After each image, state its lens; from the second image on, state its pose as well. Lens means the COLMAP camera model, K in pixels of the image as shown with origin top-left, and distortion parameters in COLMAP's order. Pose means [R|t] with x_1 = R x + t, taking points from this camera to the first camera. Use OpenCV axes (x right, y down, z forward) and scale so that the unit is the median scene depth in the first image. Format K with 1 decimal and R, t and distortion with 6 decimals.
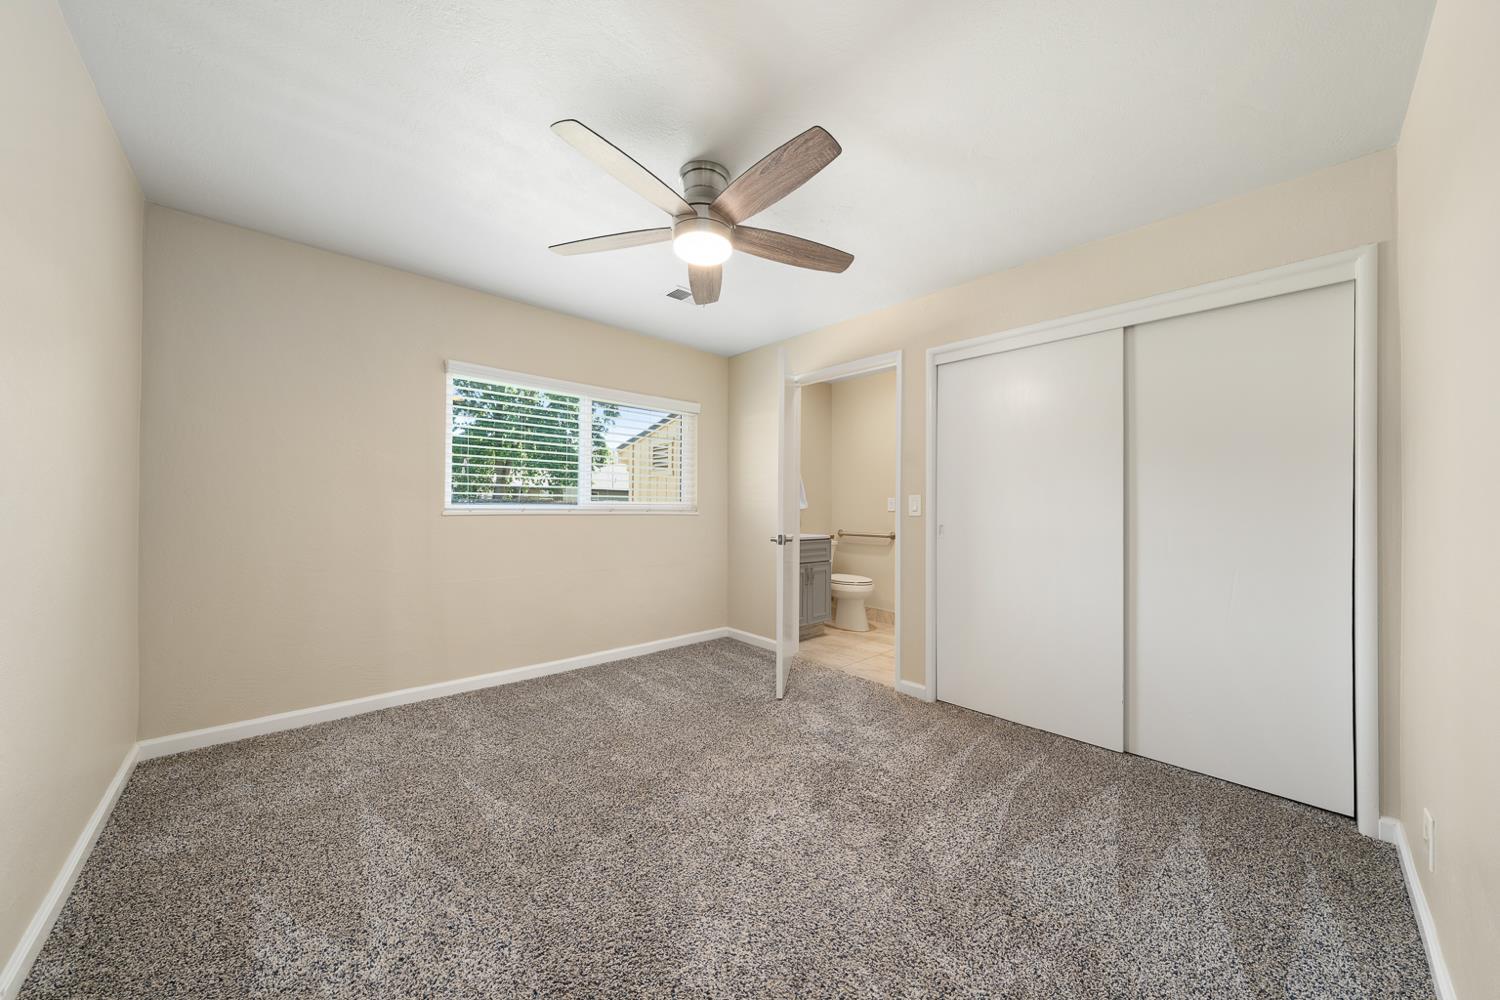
lens RADIAL K [[509.6, 0, 750.0], [0, 509.6, 500.0], [0, 0, 1]] dist [-0.000002, -0.000048]
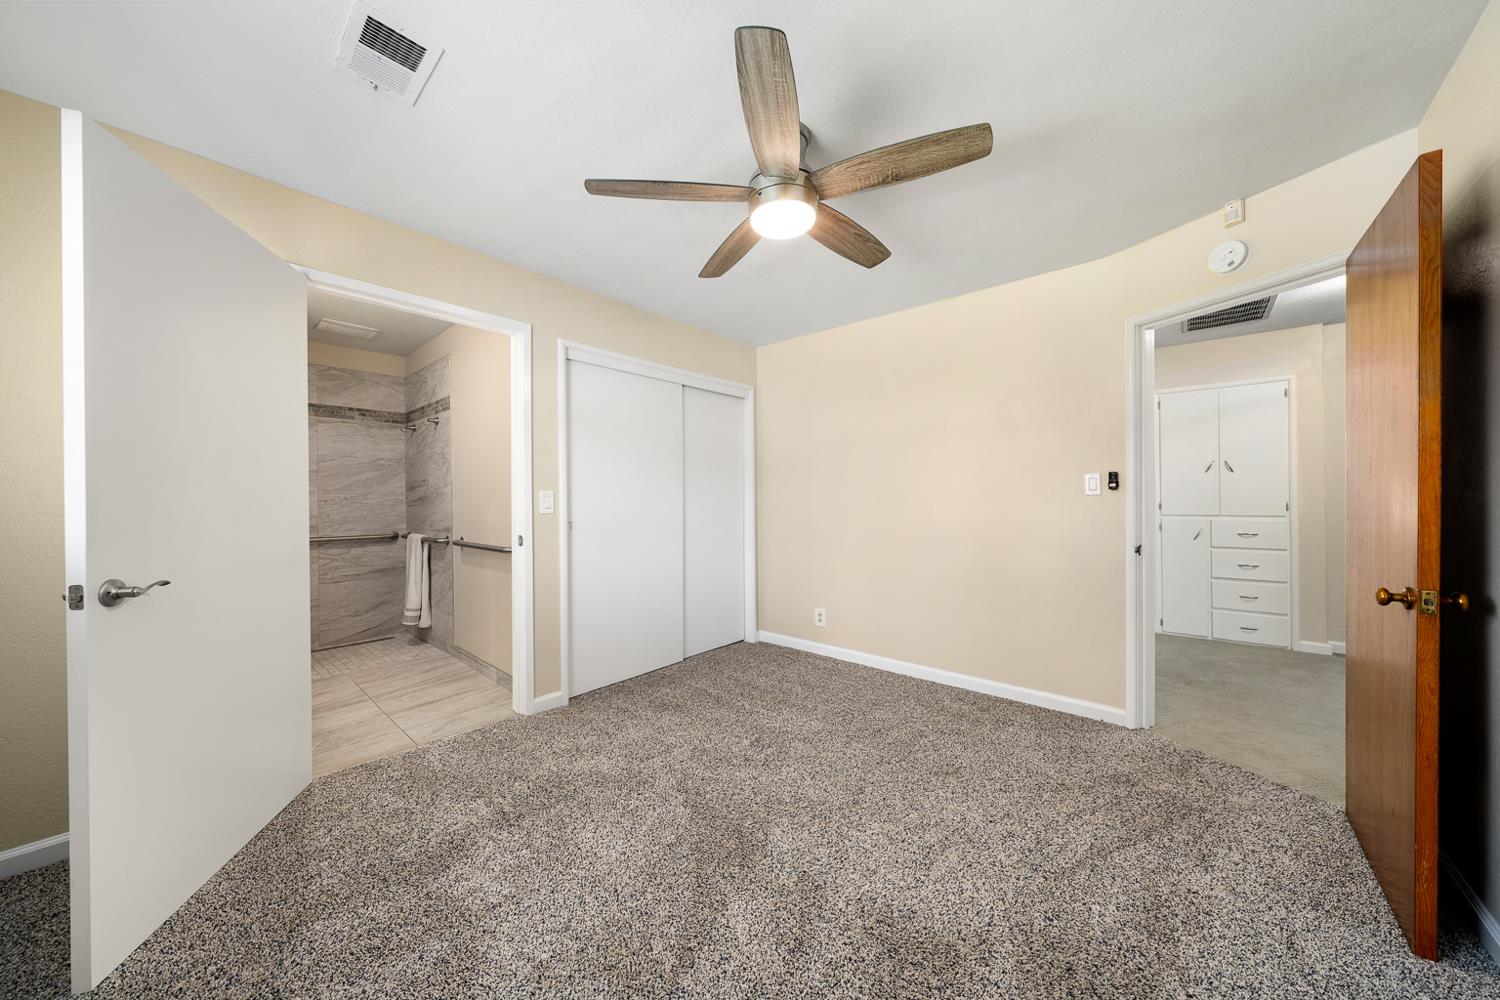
lens RADIAL K [[509.6, 0, 750.0], [0, 509.6, 500.0], [0, 0, 1]] dist [-0.000002, -0.000048]
pose [[-0.101093, -0.011663, 0.994809, -0.672222], [-0.007313, 0.999913, 0.010980, -0.007399], [-0.994850, -0.006165, -0.101169, 0.781406]]
